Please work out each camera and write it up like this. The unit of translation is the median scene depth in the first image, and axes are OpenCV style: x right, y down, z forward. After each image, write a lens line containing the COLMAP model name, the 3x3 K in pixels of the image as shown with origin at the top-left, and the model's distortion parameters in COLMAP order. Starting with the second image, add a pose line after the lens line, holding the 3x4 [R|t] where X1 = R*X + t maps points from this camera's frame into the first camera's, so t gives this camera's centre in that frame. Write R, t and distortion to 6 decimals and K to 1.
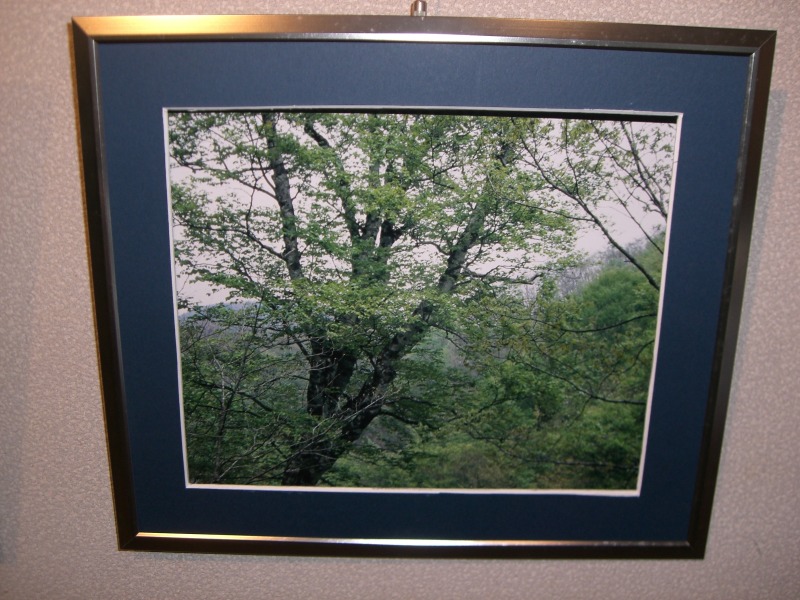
lens RADIAL K [[910.1, 0, 428.1], [0, 910.1, 322.6], [0, 0, 1]] dist [-0.047652, 0.000000]
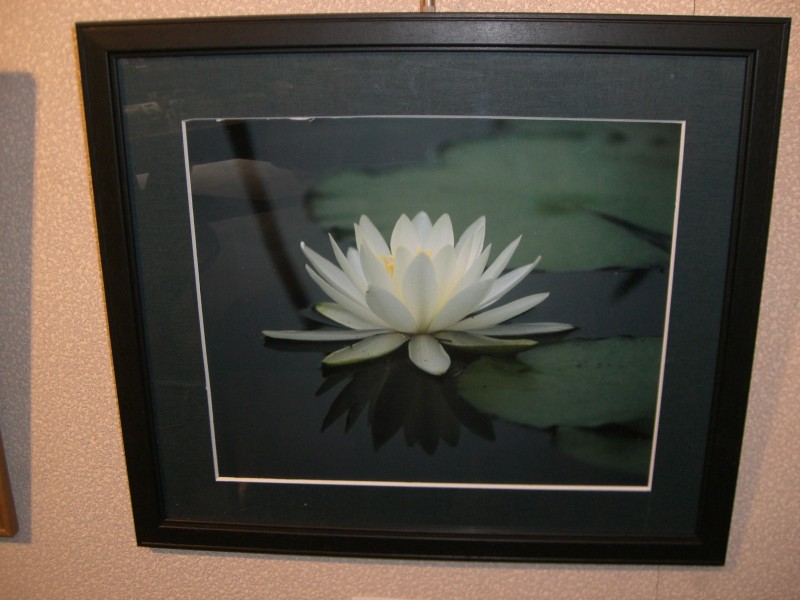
lens RADIAL K [[910.1, 0, 402.8], [0, 910.1, 301.4], [0, 0, 1]] dist [-0.047652, 0.000000]
pose [[0.997642, -0.020525, -0.065499, -0.768006], [0.020618, 0.999787, 0.000740, -0.034069], [0.065470, -0.002088, 0.997852, -0.000825]]
